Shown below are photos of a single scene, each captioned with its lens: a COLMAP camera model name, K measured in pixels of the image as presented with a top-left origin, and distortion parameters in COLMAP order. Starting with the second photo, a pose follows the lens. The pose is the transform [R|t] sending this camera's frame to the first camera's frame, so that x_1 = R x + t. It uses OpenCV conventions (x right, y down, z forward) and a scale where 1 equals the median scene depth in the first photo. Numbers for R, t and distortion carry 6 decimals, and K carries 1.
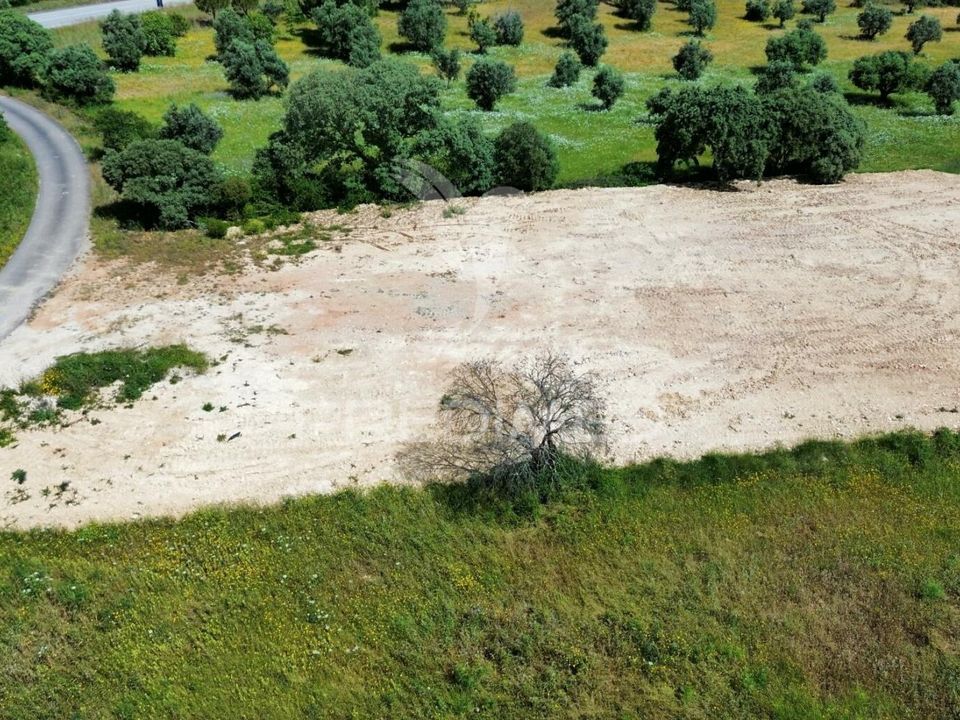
lens RADIAL K [[916.6, 0, 480.0], [0, 916.6, 360.0], [0, 0, 1]] dist [0.065028, -0.059931]
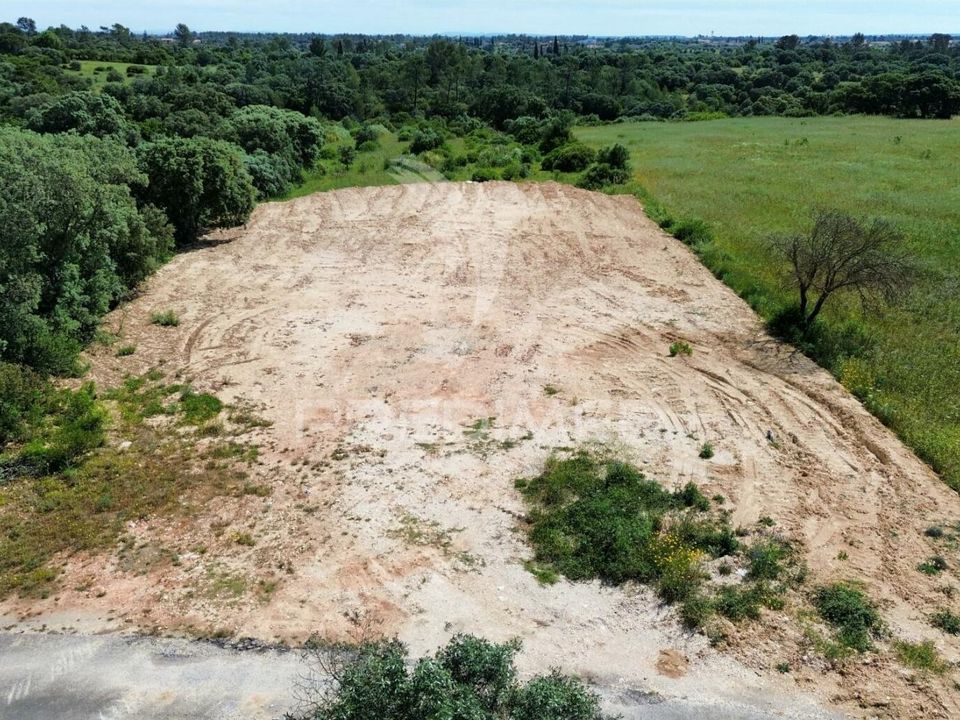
lens RADIAL K [[916.6, 0, 476.9], [0, 916.6, 355.5], [0, 0, 1]] dist [0.108096, -0.181232]
pose [[0.155866, -0.318630, 0.934976, -0.694156], [0.488797, 0.847410, 0.207303, -0.179331], [-0.858361, 0.424702, 0.287827, 0.646383]]
